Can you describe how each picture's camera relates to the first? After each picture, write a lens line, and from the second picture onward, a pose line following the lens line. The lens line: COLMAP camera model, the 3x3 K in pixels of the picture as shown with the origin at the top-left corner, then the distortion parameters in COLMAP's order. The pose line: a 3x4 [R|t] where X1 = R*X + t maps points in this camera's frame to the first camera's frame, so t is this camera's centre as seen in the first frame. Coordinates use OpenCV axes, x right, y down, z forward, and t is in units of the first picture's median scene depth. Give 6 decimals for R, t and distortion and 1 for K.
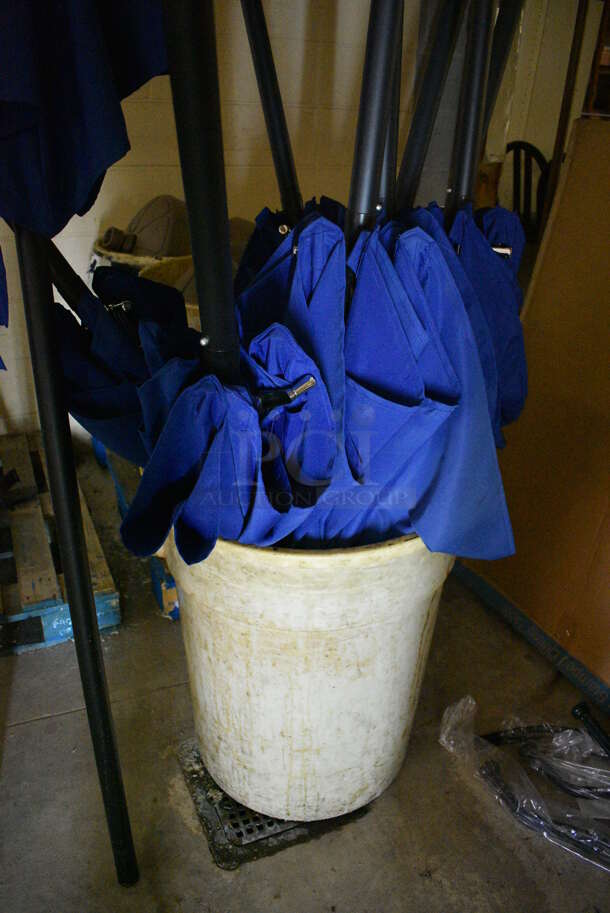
lens RADIAL K [[711.4, 0, 305.4], [0, 711.4, 455.7], [0, 0, 1]] dist [-0.105640, 0.023491]
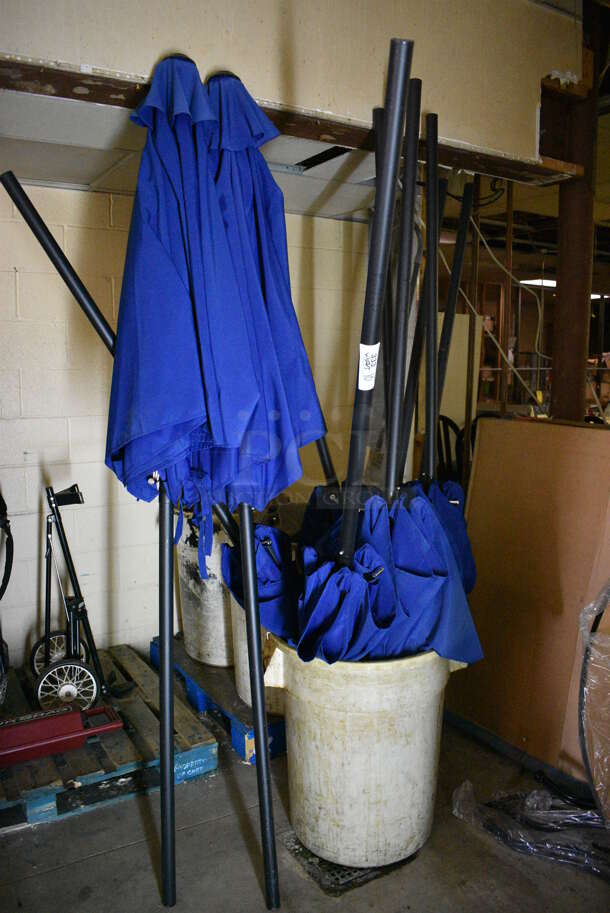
lens RADIAL K [[711.4, 0, 306.5], [0, 711.4, 455.7], [0, 0, 1]] dist [-0.105640, 0.023491]
pose [[0.992463, -0.052921, 0.110528, -0.309695], [0.086381, 0.941874, -0.324671, 0.176612], [-0.086922, 0.331771, 0.939347, -0.790716]]
